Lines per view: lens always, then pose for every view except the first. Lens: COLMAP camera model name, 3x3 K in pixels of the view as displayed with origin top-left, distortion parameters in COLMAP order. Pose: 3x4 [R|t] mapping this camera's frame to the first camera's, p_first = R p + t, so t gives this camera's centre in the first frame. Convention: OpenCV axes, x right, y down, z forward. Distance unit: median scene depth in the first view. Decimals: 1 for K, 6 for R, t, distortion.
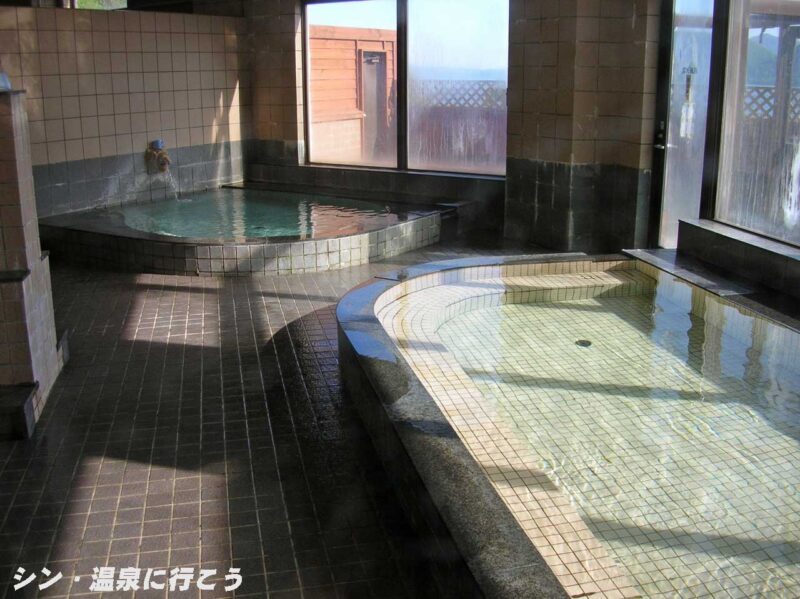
lens RADIAL K [[806.2, 0, 400.0], [0, 806.2, 299.5], [0, 0, 1]] dist [-0.179145, 0.010065]
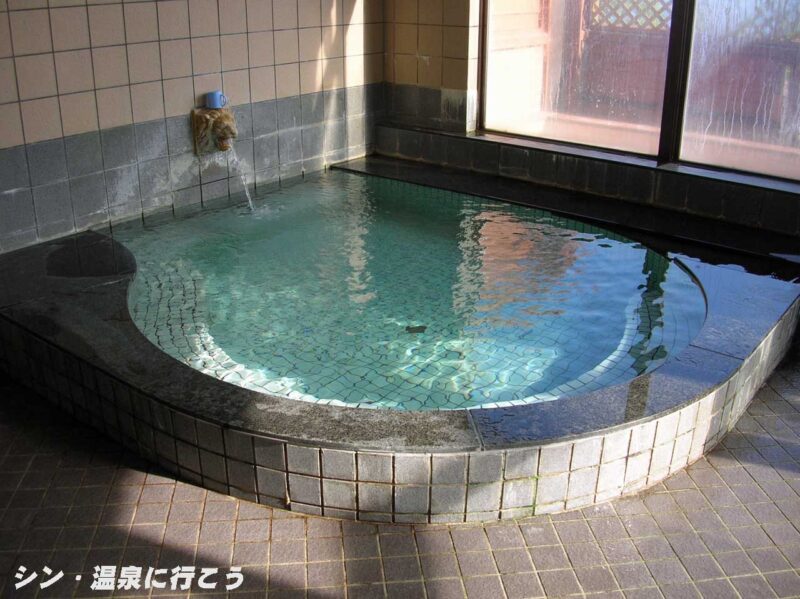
lens RADIAL K [[806.2, 0, 400.0], [0, 806.2, 299.5], [0, 0, 1]] dist [-0.179145, 0.010065]
pose [[0.993607, 0.051327, -0.100555, -0.115736], [-0.039181, 0.992092, 0.119239, -0.122878], [0.105880, -0.114537, 0.987760, 0.443920]]
